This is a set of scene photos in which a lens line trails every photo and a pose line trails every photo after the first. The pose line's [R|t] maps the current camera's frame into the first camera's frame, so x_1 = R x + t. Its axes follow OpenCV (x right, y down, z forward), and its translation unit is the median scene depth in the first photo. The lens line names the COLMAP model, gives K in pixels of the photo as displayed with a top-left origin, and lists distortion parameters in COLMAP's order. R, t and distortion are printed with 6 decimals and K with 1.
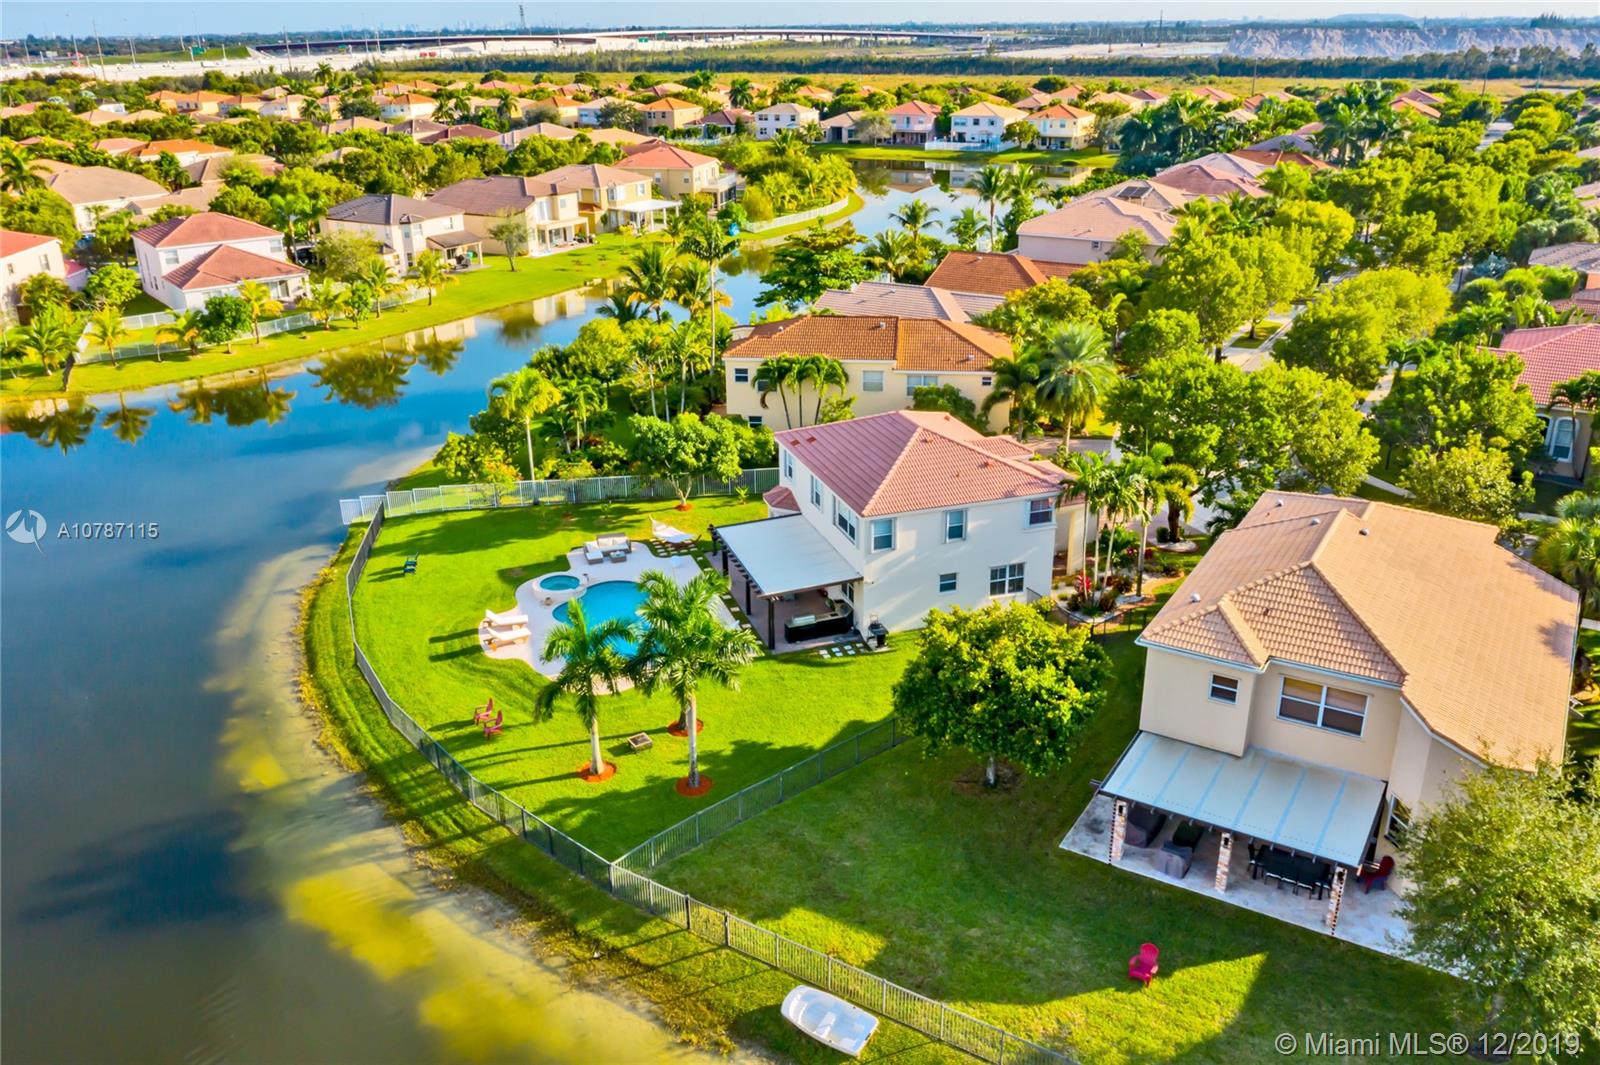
lens RADIAL K [[1252.6, 0, 800.0], [0, 1252.6, 532.5], [0, 0, 1]] dist [-0.008097, 0.001488]
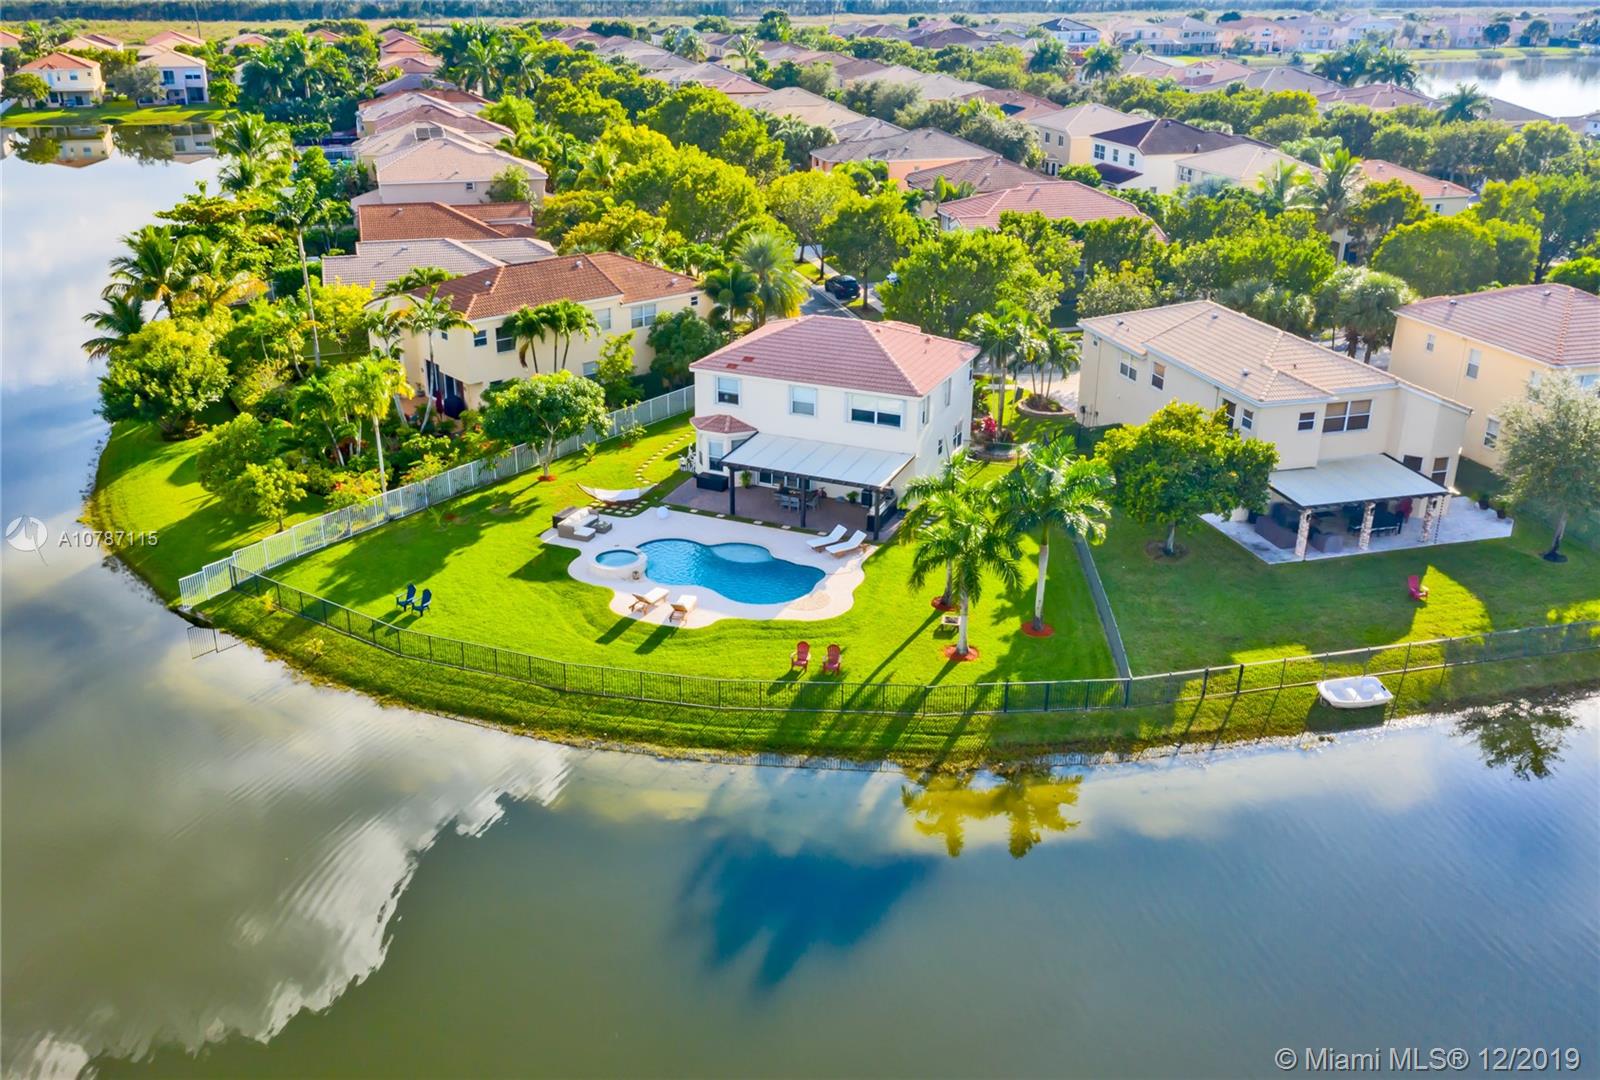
lens RADIAL K [[1294.4, 0, 800.0], [0, 1294.4, 540.0], [0, 0, 1]] dist [0.006828, 0.003445]
pose [[0.684038, -0.280222, 0.673475, -0.363092], [0.259703, 0.956327, 0.134136, -0.032107], [-0.681650, 0.083149, 0.726938, 0.103332]]
